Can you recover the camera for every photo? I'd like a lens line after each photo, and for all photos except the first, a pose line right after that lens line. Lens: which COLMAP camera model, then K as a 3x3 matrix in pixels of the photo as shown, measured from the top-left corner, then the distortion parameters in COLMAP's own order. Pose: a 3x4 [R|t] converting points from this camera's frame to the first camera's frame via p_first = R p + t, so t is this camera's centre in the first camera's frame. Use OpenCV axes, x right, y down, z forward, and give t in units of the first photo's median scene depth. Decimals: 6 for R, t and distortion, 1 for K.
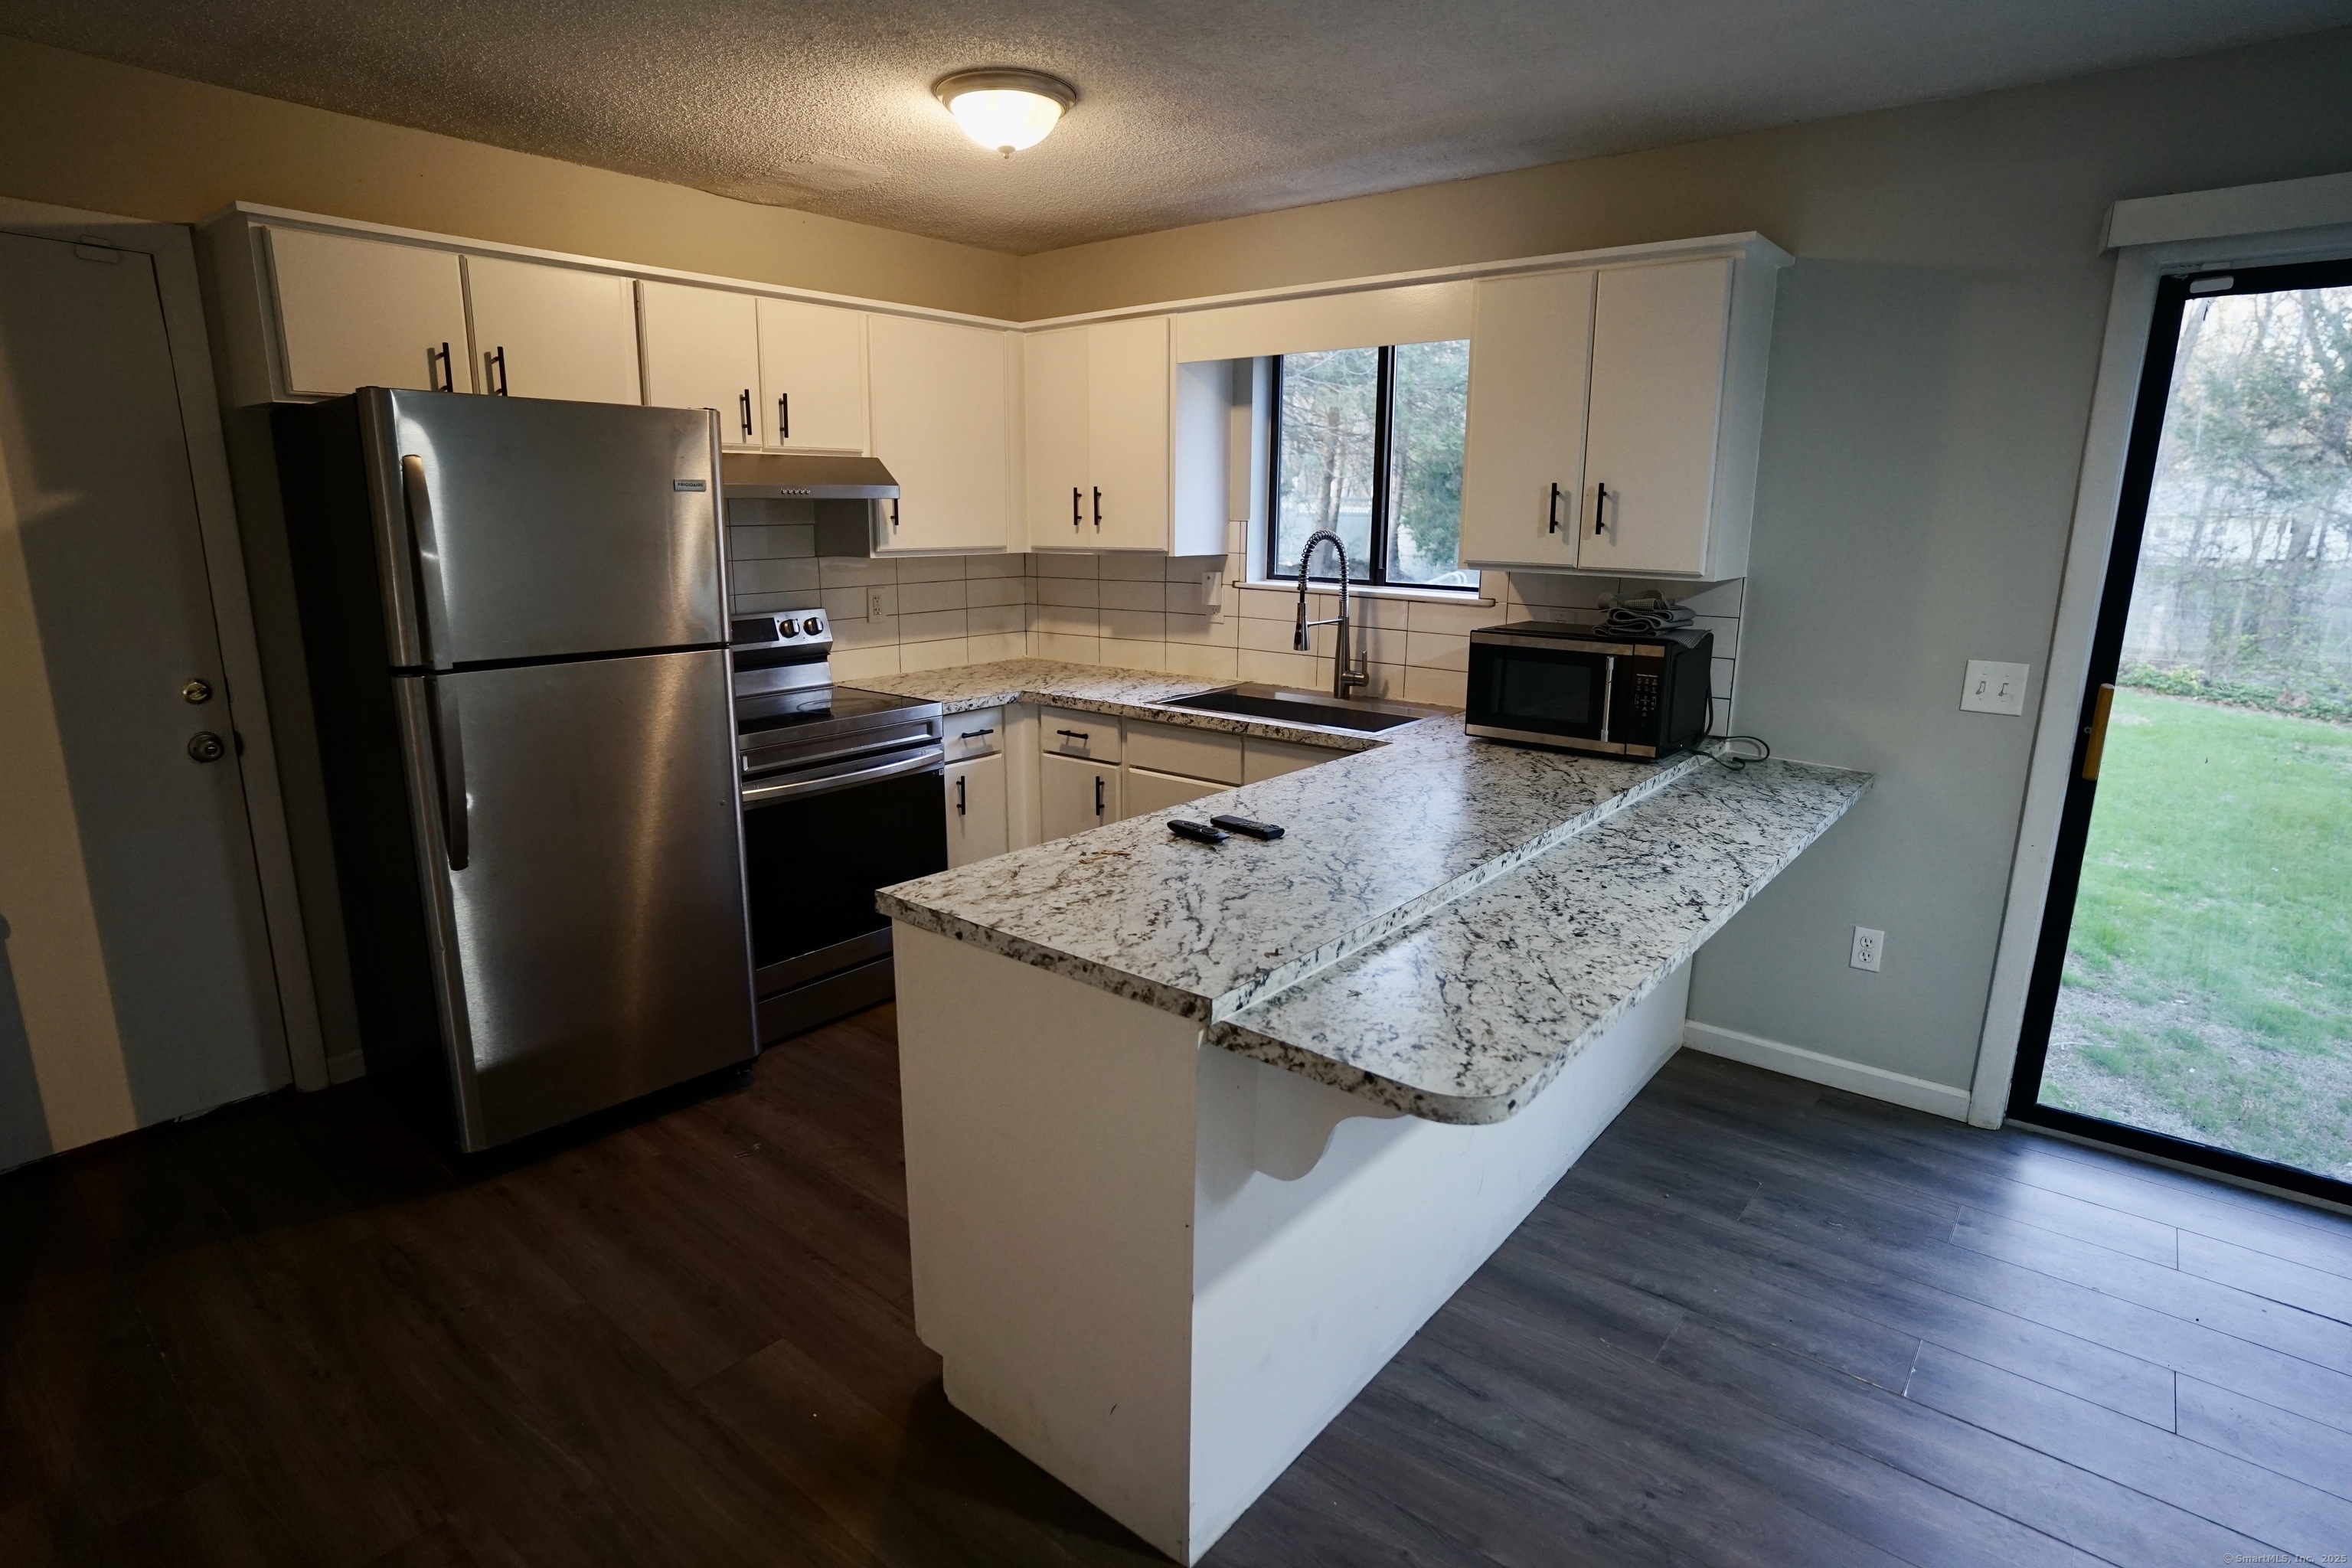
lens RADIAL K [[1206.1, 0, 1164.4], [0, 1206.1, 795.2], [0, 0, 1]] dist [-0.075722, 0.040604]
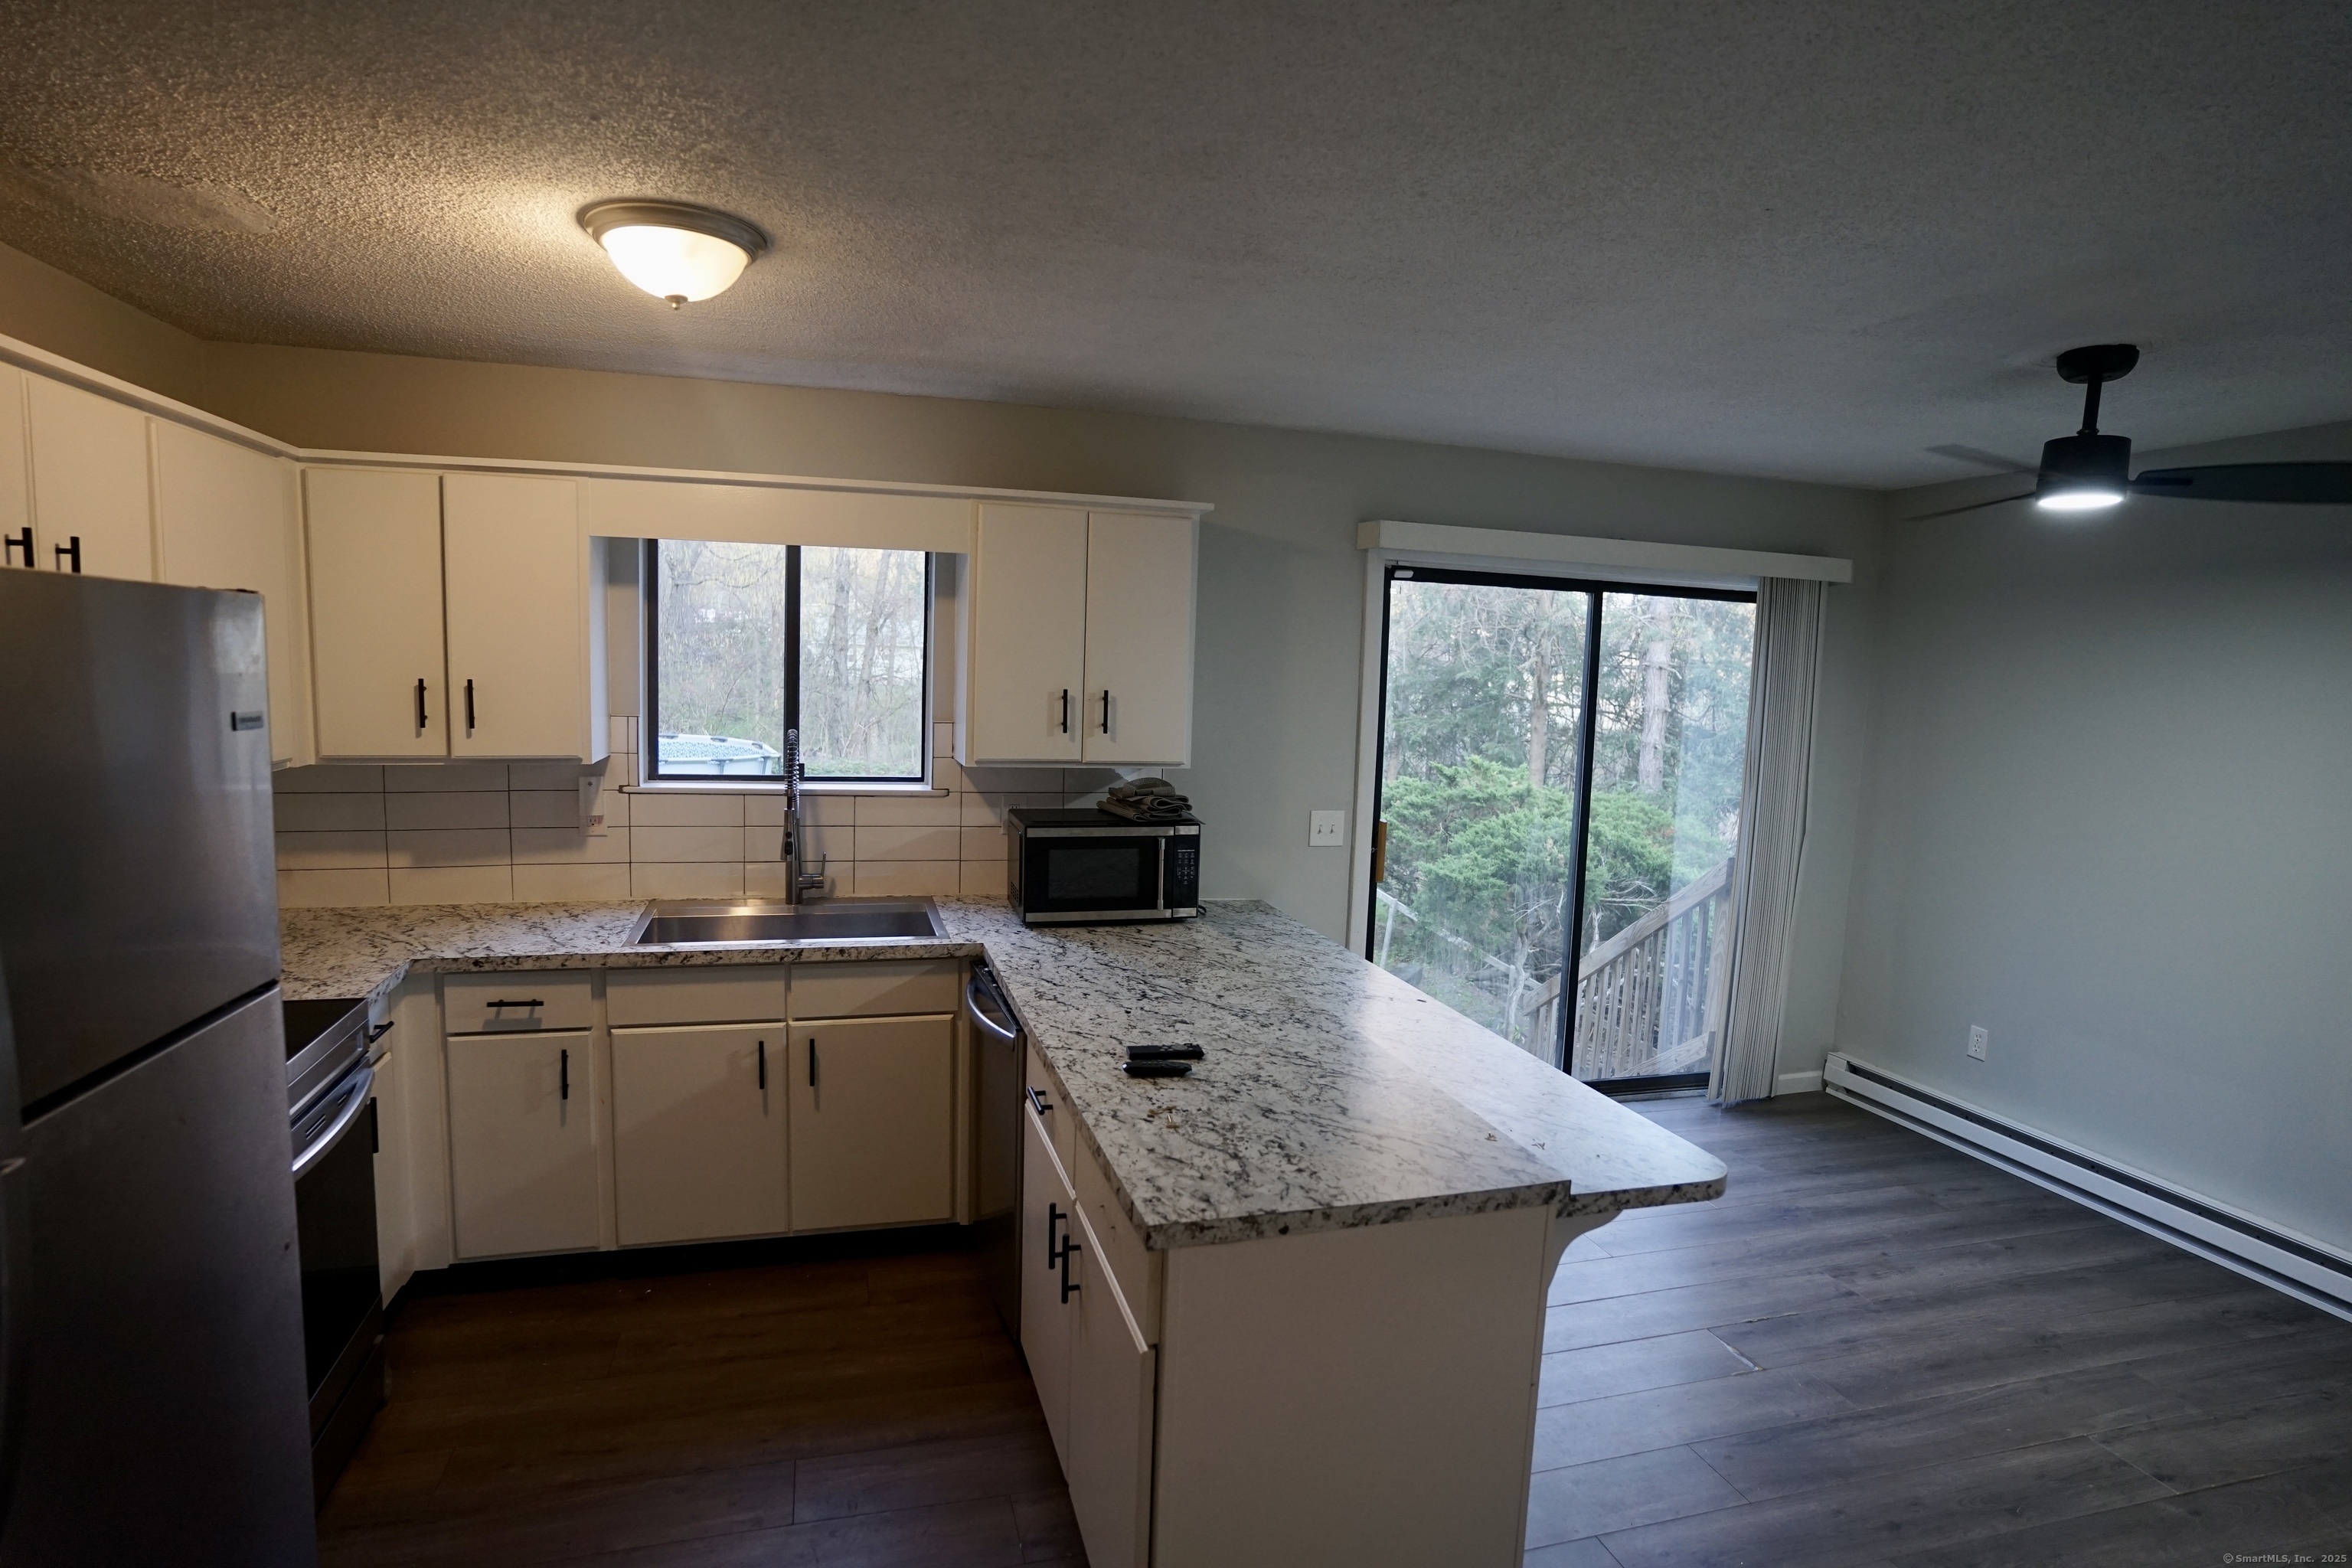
lens RADIAL K [[1206.1, 0, 1164.4], [0, 1206.1, 795.2], [0, 0, 1]] dist [-0.075722, 0.040604]
pose [[0.567199, -0.080867, 0.819601, -0.564729], [0.162576, 0.986580, -0.015166, -0.130367], [-0.807375, 0.141849, 0.572734, 0.283260]]
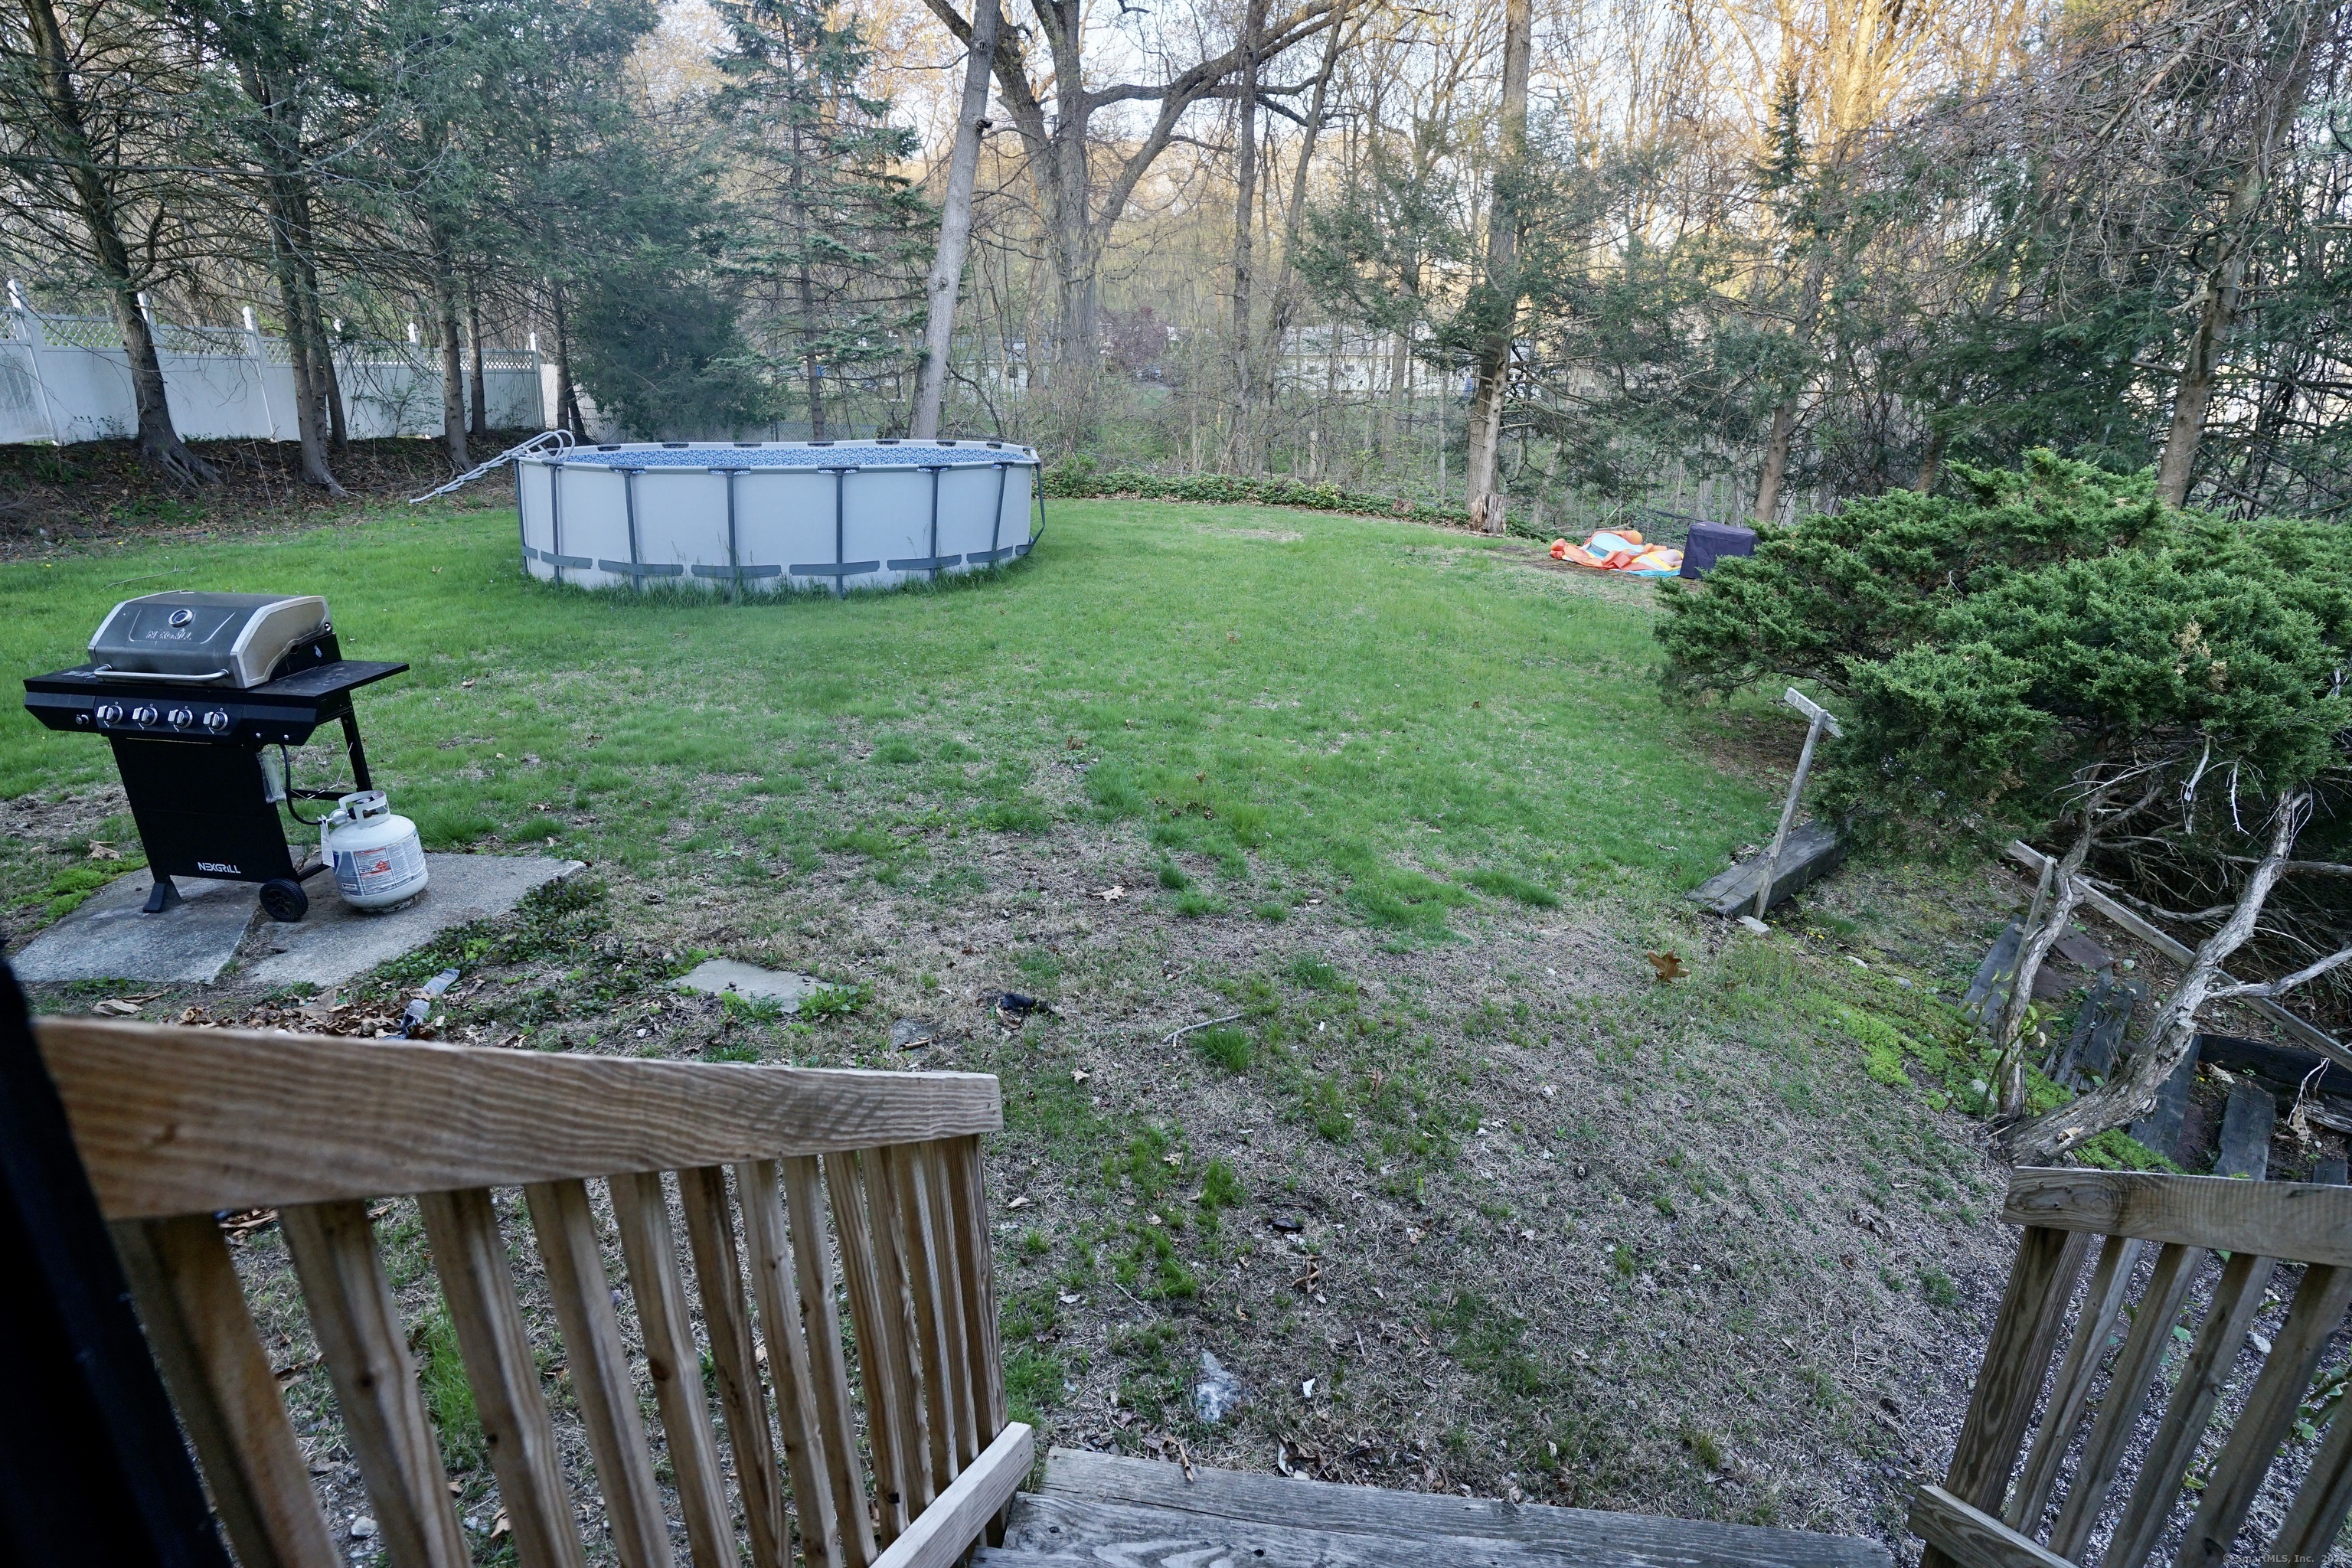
lens RADIAL K [[1206.1, 0, 1164.4], [0, 1206.1, 795.2], [0, 0, 1]] dist [-0.075722, 0.040604]
pose [[0.838343, -0.195248, 0.508978, 0.782327], [0.138112, 0.979271, 0.148170, -0.069338], [-0.527357, -0.053921, 0.847931, 0.732167]]
